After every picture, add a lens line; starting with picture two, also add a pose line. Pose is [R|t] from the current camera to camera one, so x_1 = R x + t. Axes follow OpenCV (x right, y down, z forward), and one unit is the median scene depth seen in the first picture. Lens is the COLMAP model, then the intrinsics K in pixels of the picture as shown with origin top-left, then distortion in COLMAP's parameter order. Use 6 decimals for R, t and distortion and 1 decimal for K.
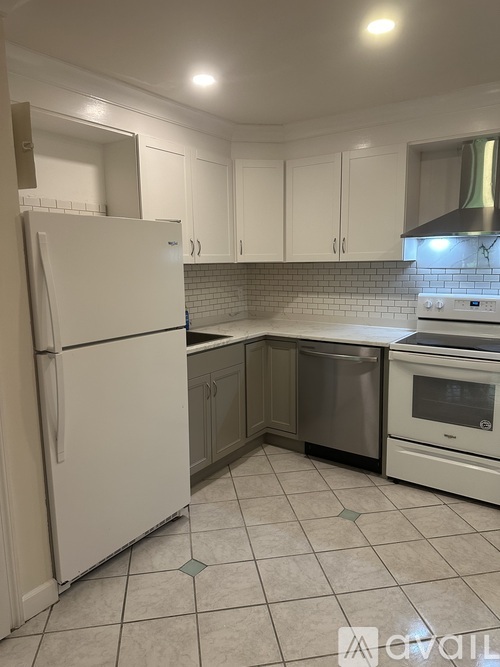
lens RADIAL K [[464.2, 0, 252.1], [0, 464.2, 334.7], [0, 0, 1]] dist [0.061049, -0.087351]
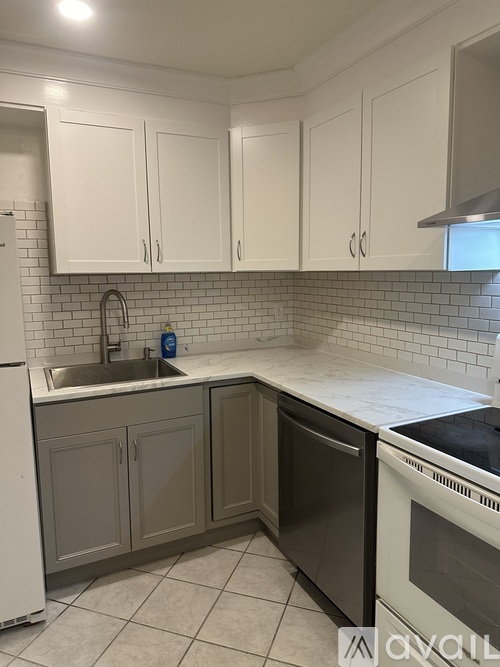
lens RADIAL K [[464.2, 0, 244.7], [0, 464.2, 327.8], [0, 0, 1]] dist [0.061049, -0.087351]
pose [[0.875106, 0.063208, -0.479786, 0.378361], [-0.075382, 0.997136, -0.006128, -0.072774], [0.478025, 0.041530, 0.877364, 0.425935]]
